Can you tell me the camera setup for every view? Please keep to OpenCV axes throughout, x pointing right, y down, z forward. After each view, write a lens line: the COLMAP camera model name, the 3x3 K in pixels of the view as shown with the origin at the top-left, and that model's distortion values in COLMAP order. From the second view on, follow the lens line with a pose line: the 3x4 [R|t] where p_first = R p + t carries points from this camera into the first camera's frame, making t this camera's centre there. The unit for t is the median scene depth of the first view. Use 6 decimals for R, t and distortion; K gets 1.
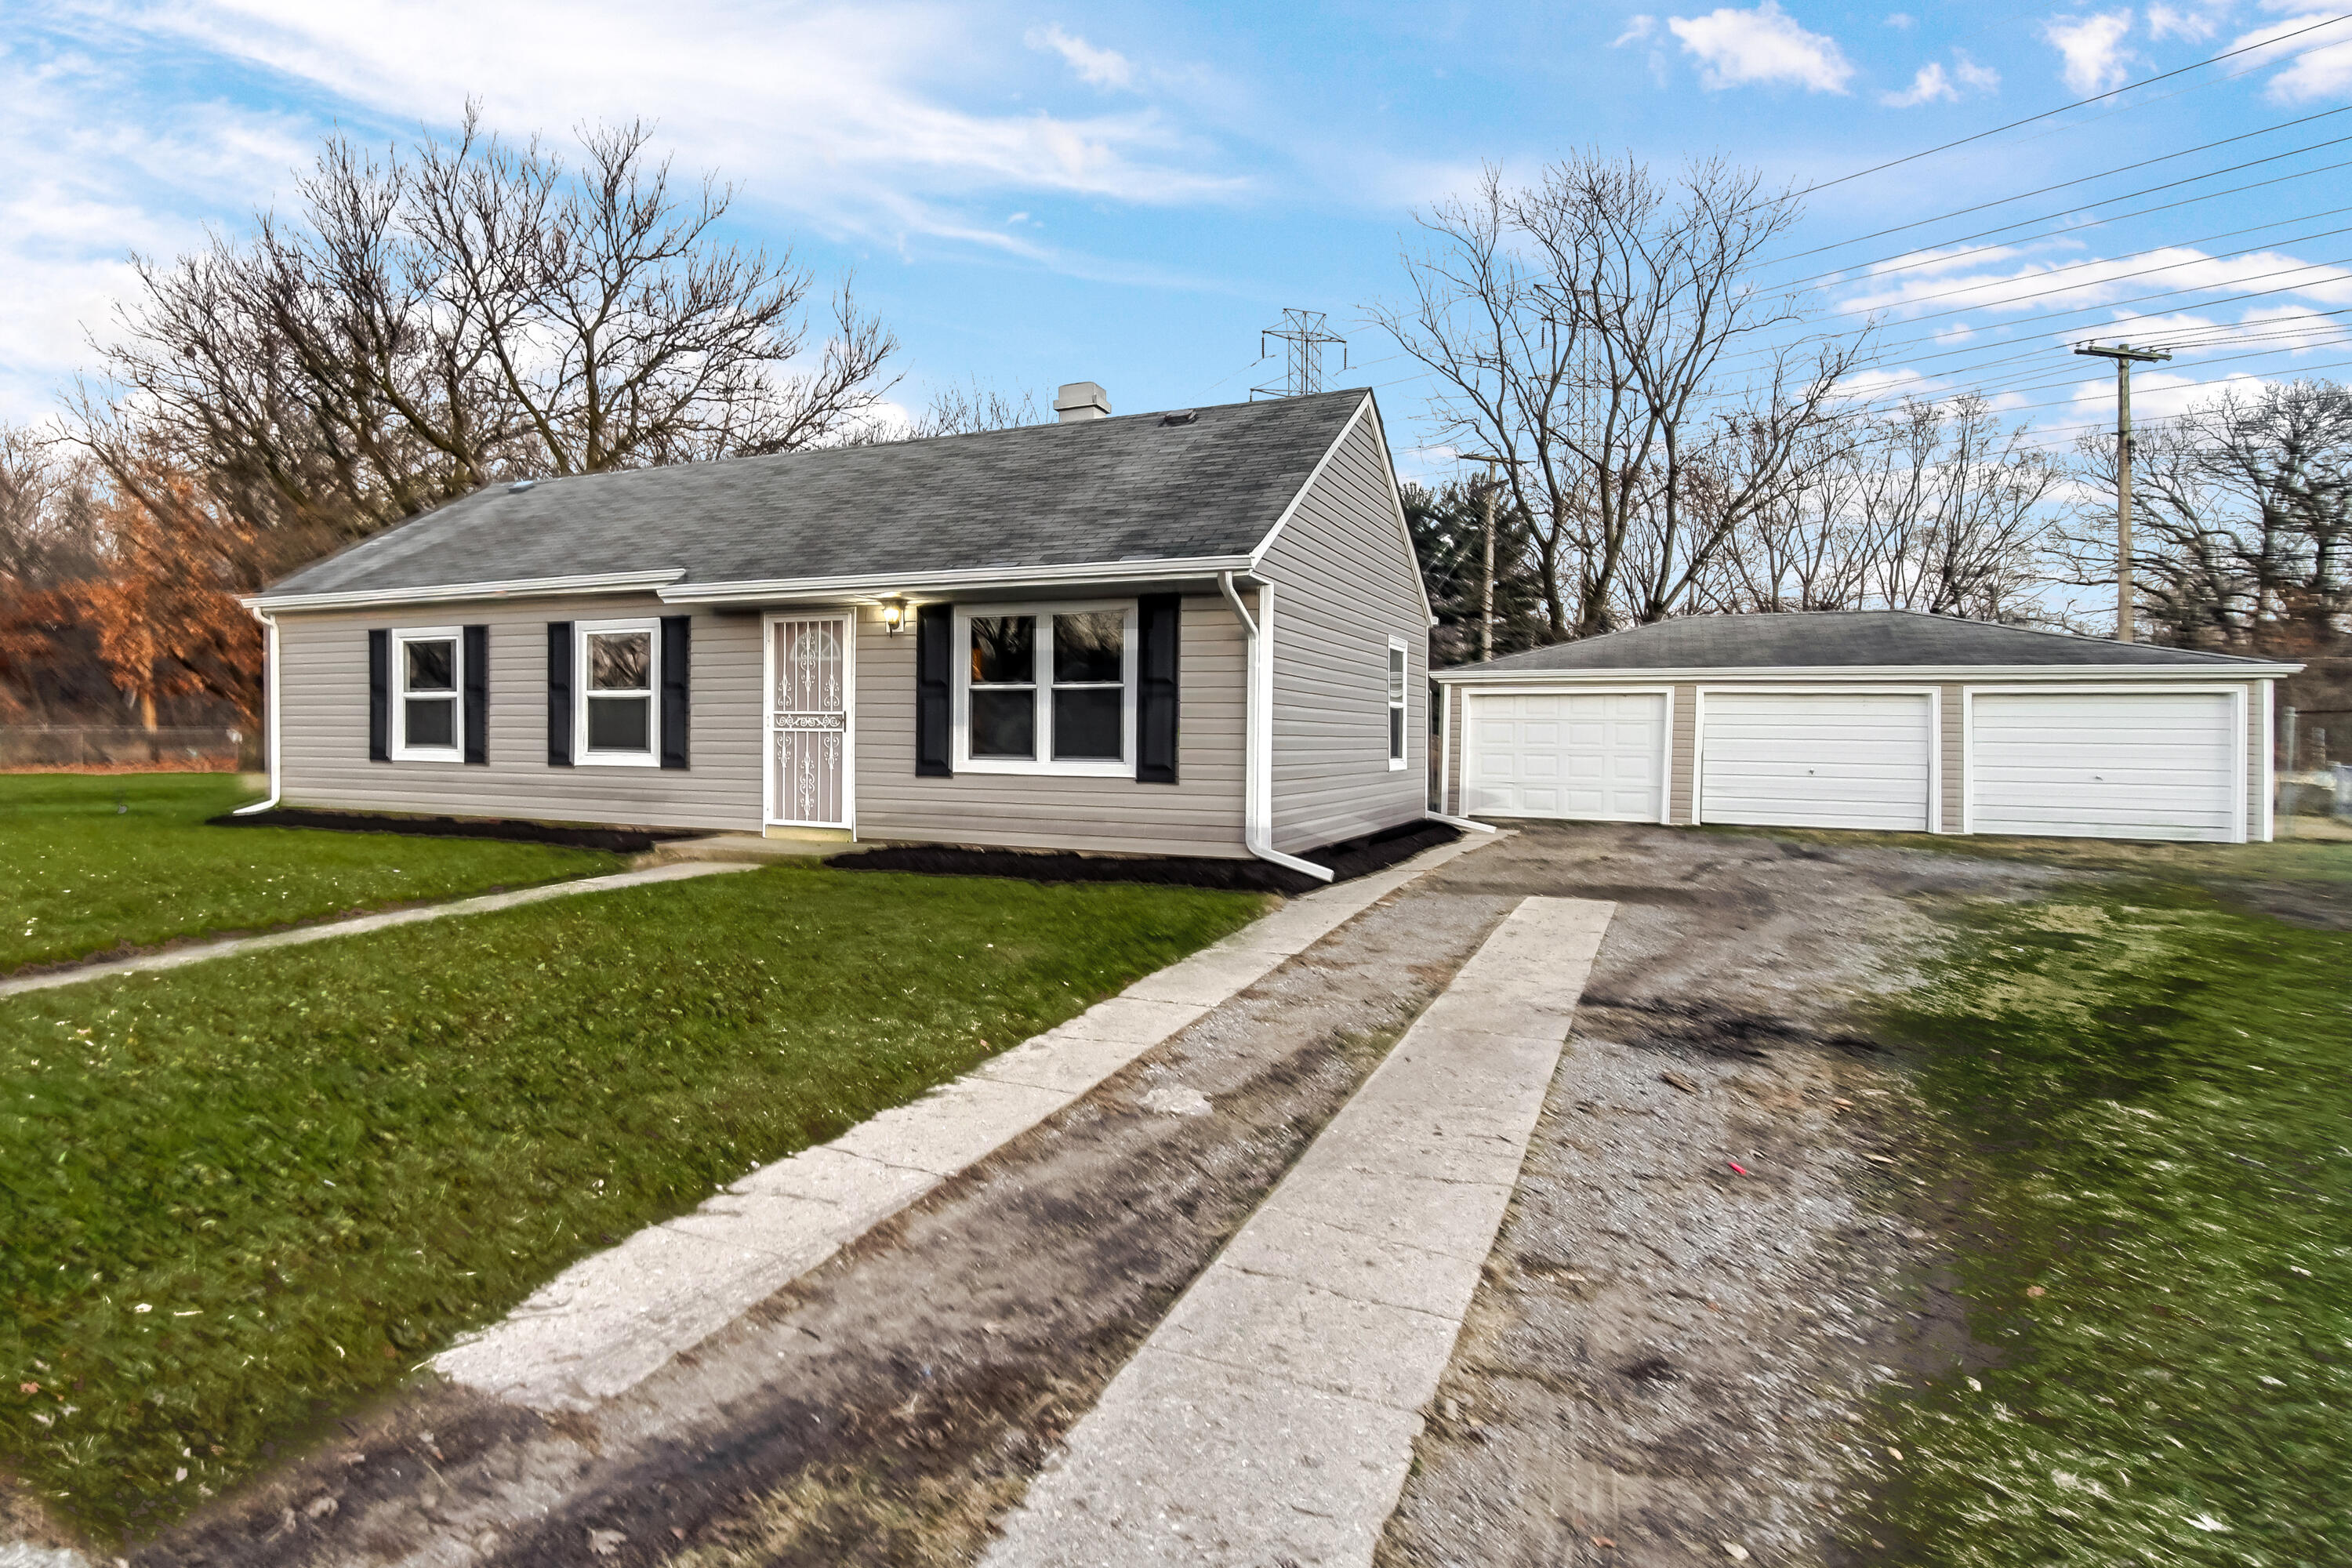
lens RADIAL K [[935.9, 0, 1158.2], [0, 935.9, 759.9], [0, 0, 1]] dist [-0.000192, 0.000299]
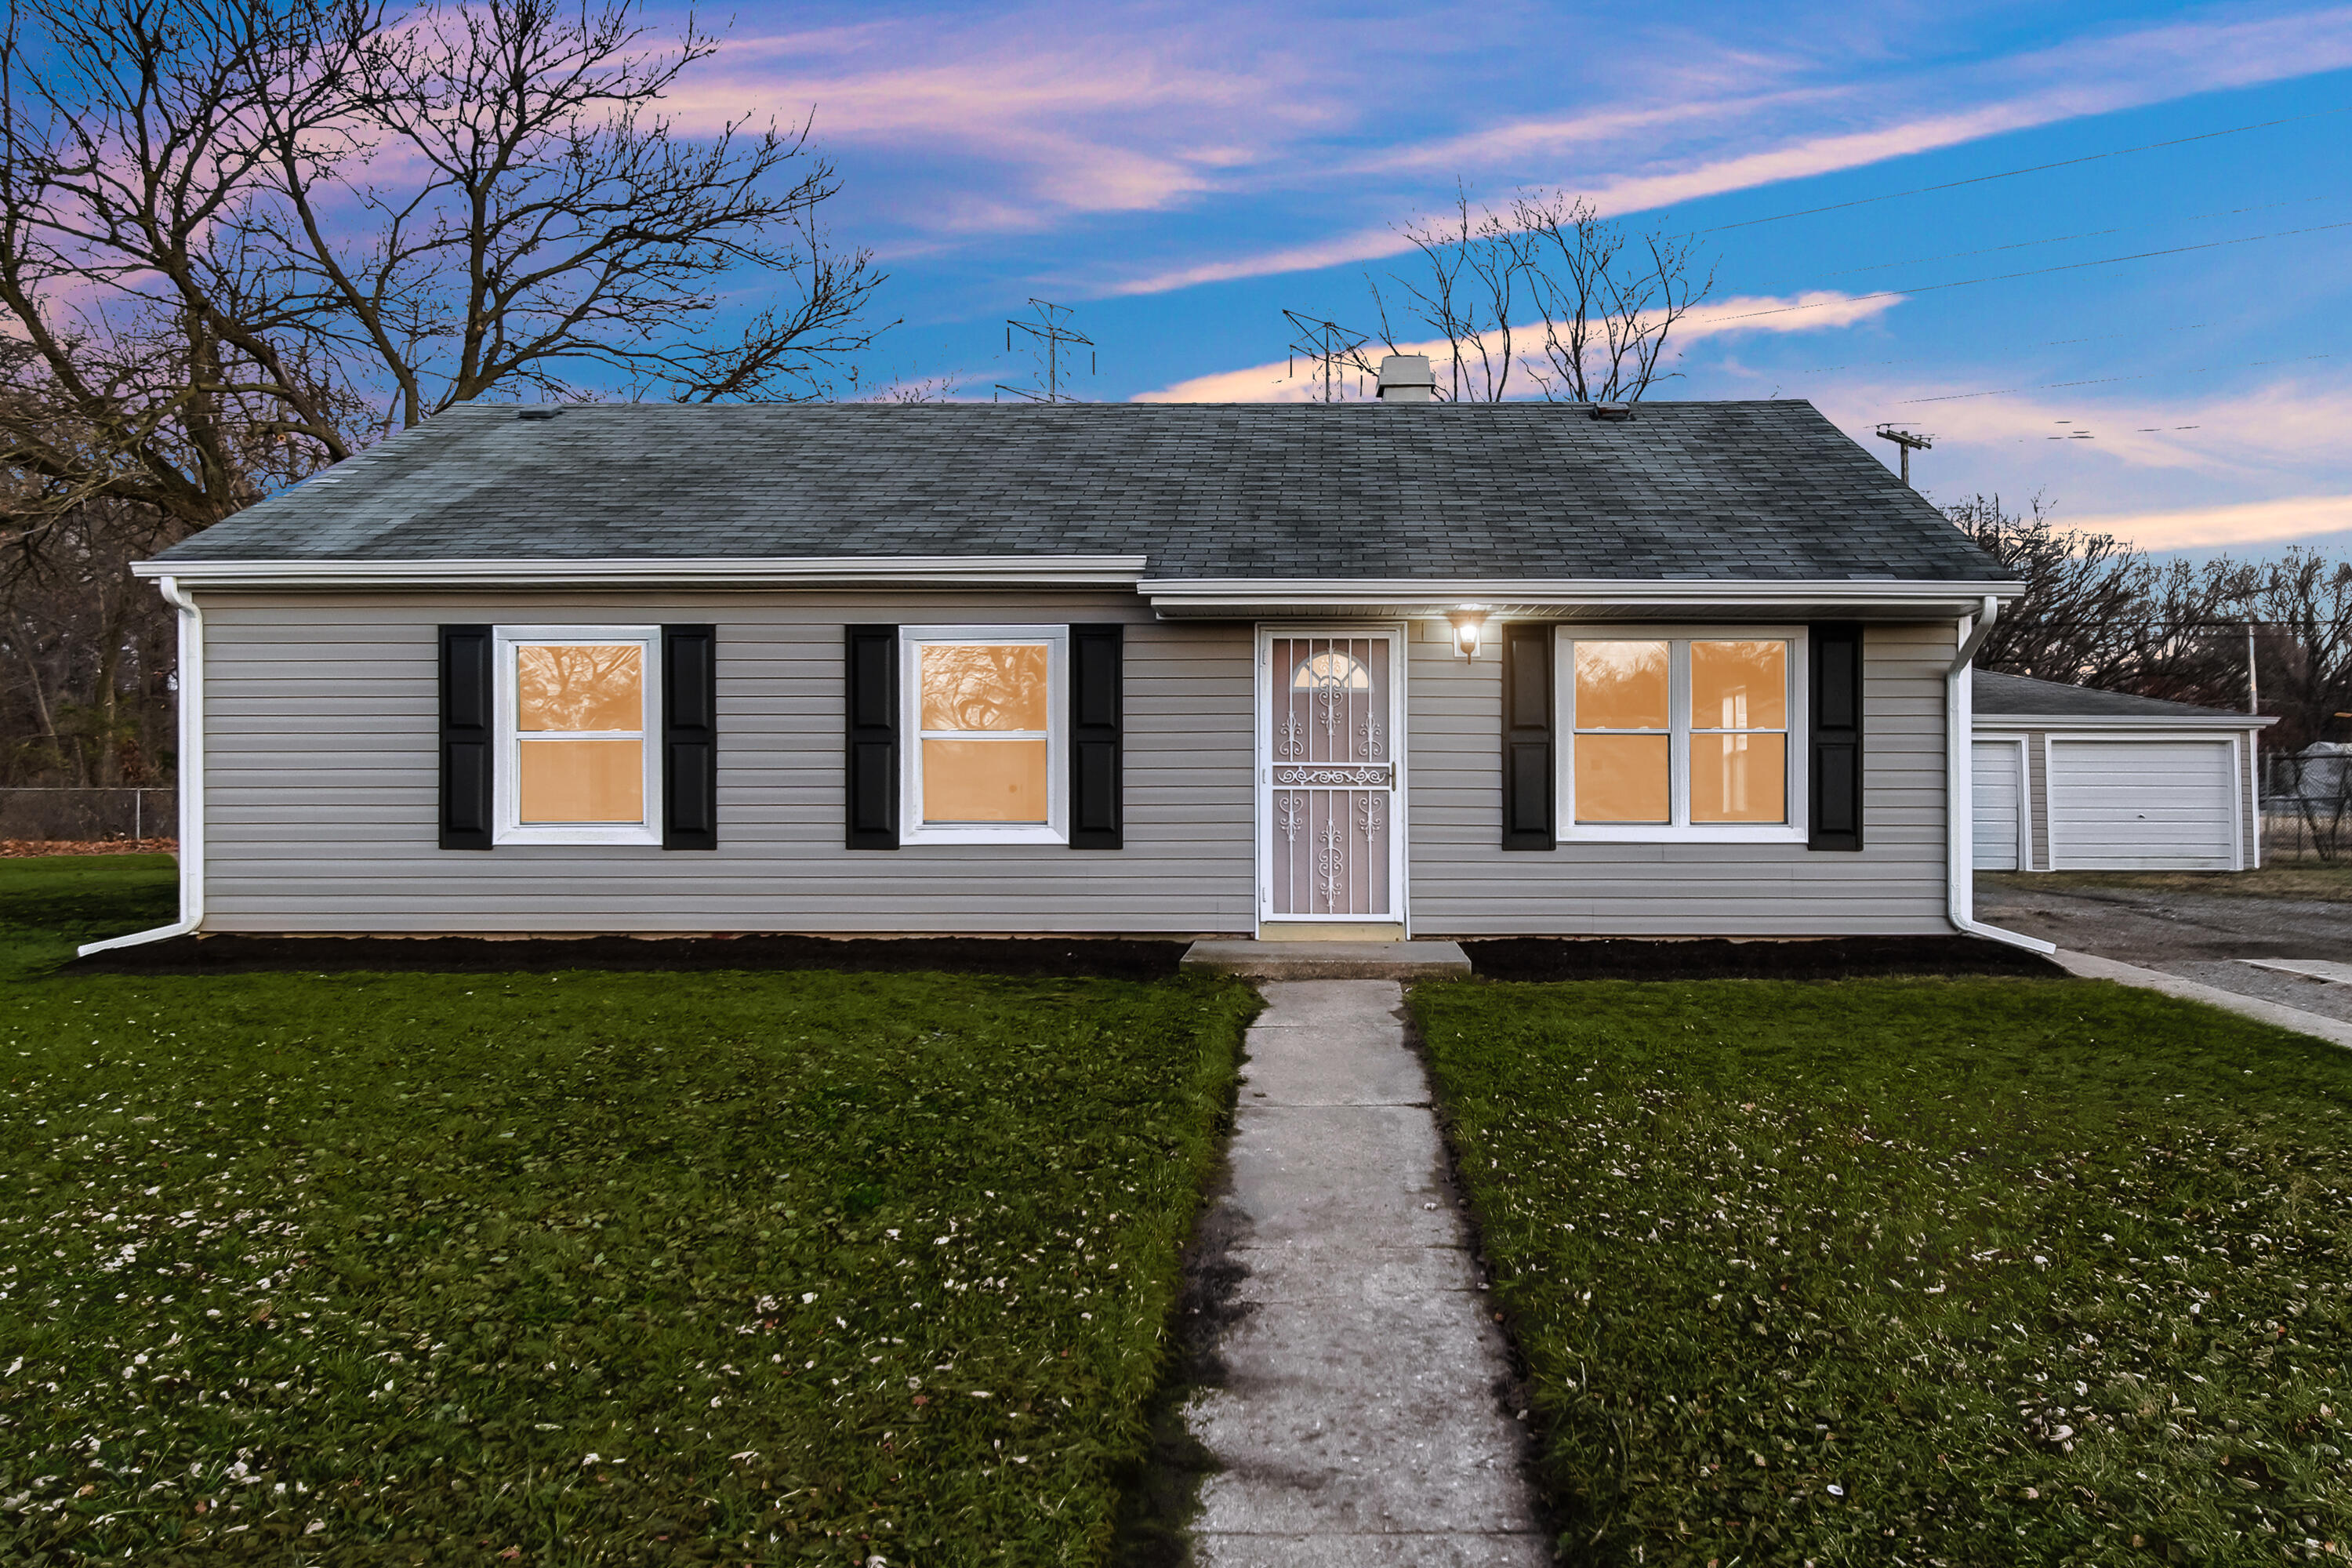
lens RADIAL K [[1047.4, 0, 1179.3], [0, 1047.4, 806.2], [0, 0, 1]] dist [0.015886, -0.000040]
pose [[0.947566, -0.016299, 0.319144, -0.666536], [0.018078, 0.999833, -0.002612, -0.016214], [-0.319048, 0.008244, 0.947703, 0.240753]]
